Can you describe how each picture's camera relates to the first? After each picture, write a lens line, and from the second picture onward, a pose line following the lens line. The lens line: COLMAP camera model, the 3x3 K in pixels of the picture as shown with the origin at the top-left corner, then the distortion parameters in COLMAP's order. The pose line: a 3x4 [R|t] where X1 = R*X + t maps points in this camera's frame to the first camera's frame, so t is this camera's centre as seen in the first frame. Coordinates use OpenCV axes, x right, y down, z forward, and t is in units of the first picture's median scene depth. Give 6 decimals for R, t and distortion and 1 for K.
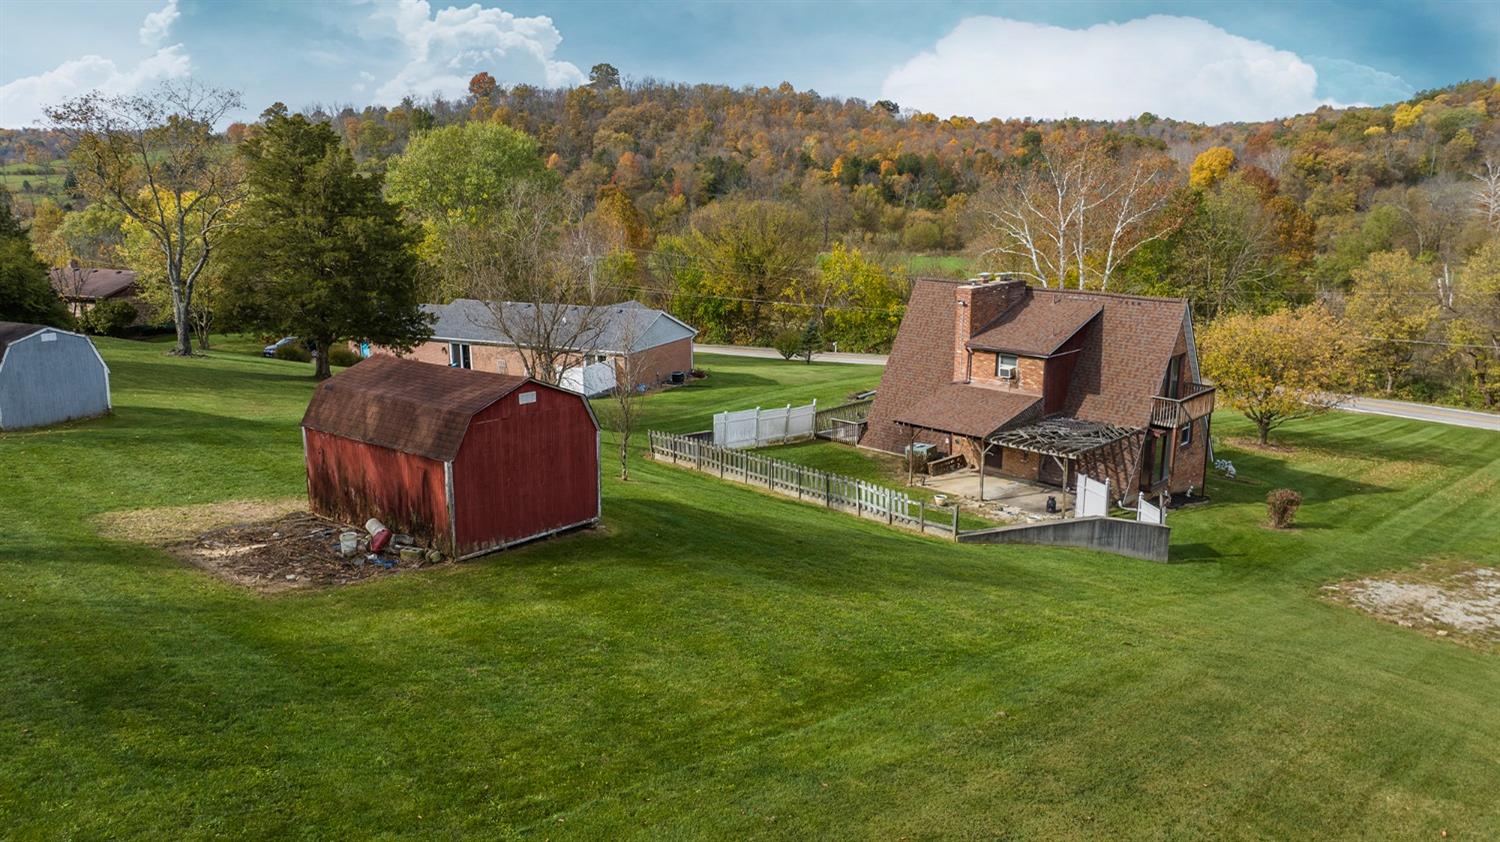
lens RADIAL K [[1065.4, 0, 740.6], [0, 1065.4, 436.1], [0, 0, 1]] dist [-0.035323, 0.040451]
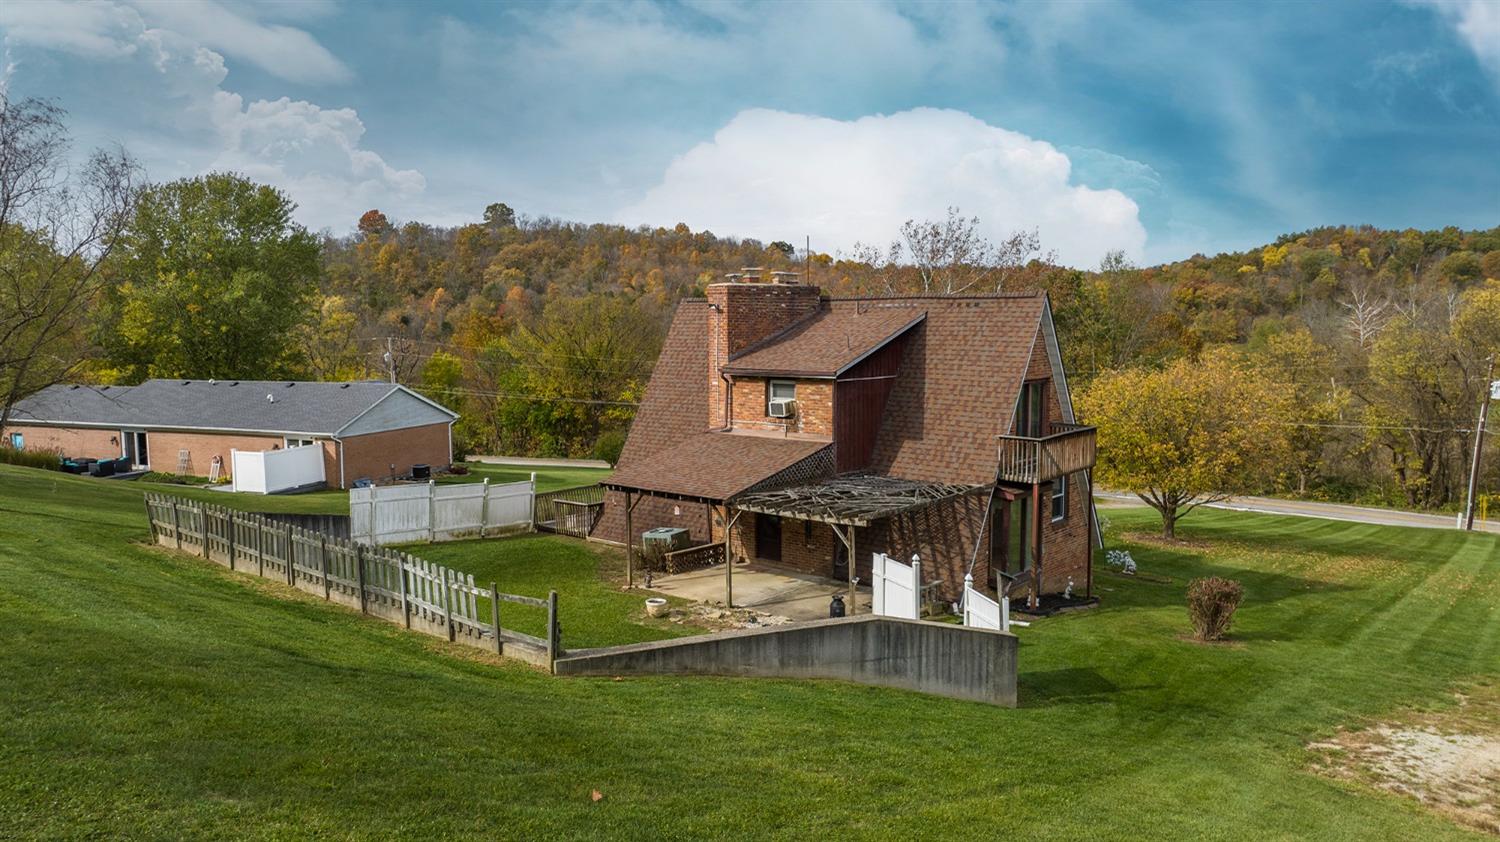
lens RADIAL K [[1065.4, 0, 743.5], [0, 1065.4, 424.6], [0, 0, 1]] dist [-0.035323, 0.040451]
pose [[0.996302, -0.006430, 0.085679, 0.150526], [0.018856, 0.989249, -0.145020, 0.037397], [-0.083826, 0.146099, 0.985712, 0.319711]]
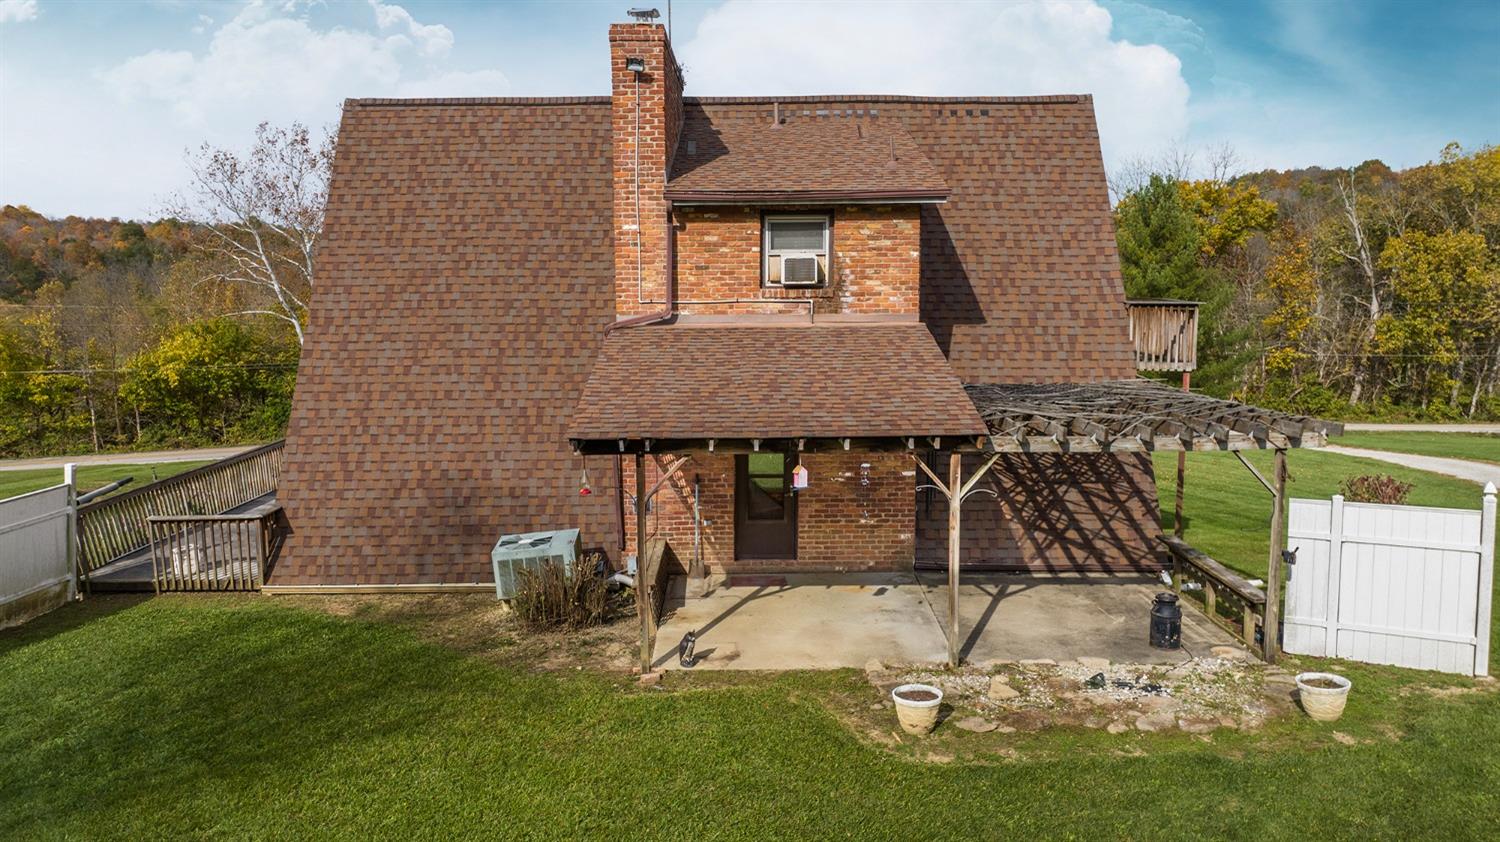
lens RADIAL K [[1065.4, 0, 744.6], [0, 1065.4, 426.4], [0, 0, 1]] dist [-0.035323, 0.040451]
pose [[0.701669, -0.096145, 0.705987, -0.004662], [0.175165, 0.983721, -0.040126, -0.000475], [-0.690636, 0.151819, 0.707088, 0.681586]]
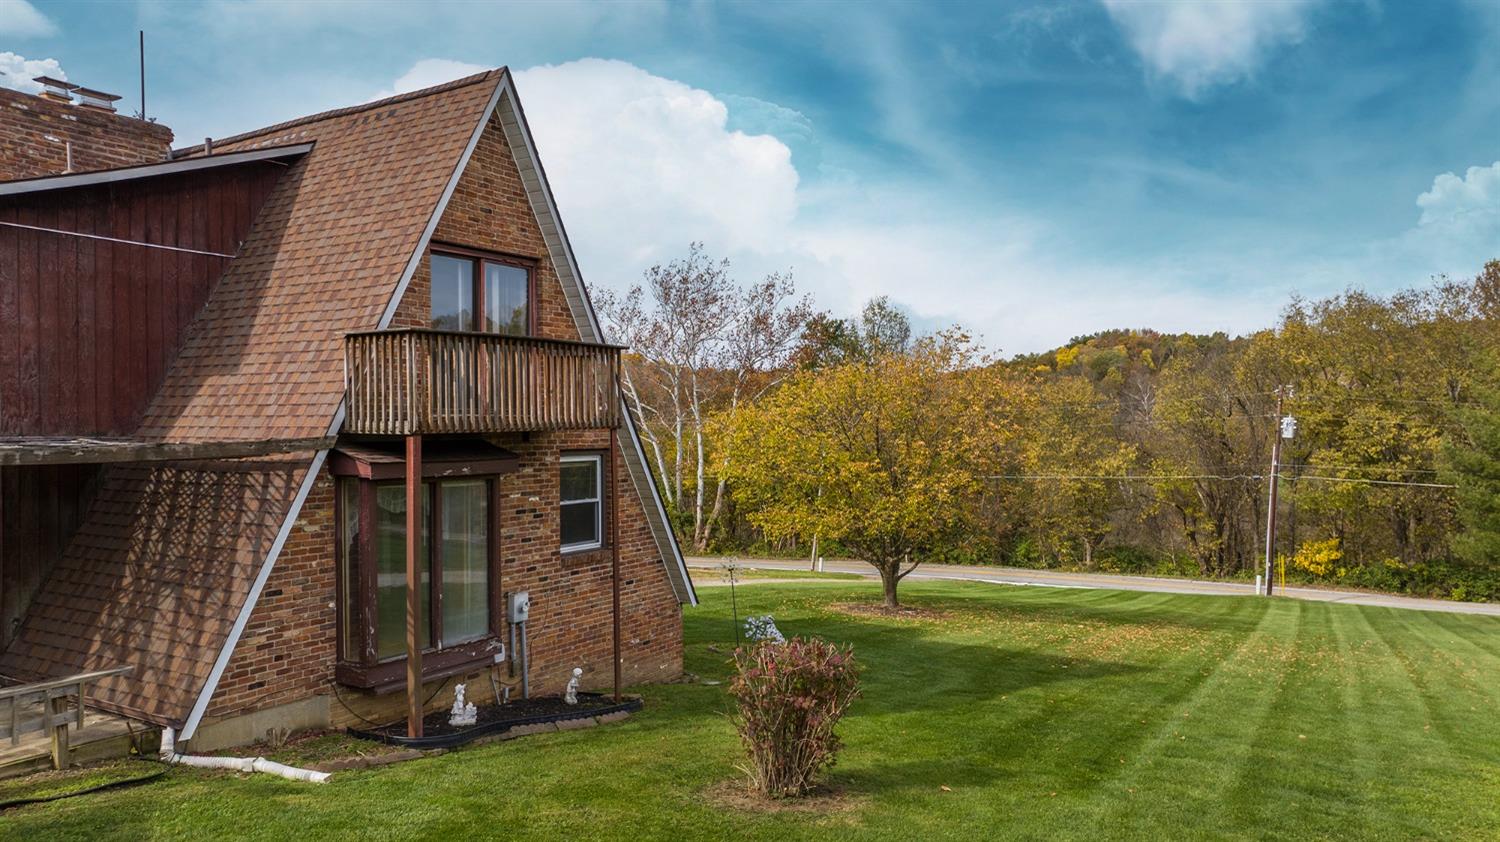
lens RADIAL K [[1065.4, 0, 749.6], [0, 1065.4, 418.3], [0, 0, 1]] dist [-0.035323, 0.040451]
pose [[0.968239, 0.001048, 0.250024, 0.348961], [0.061580, 0.968187, -0.242531, 0.048223], [-0.242324, 0.250225, 0.937372, 0.595196]]
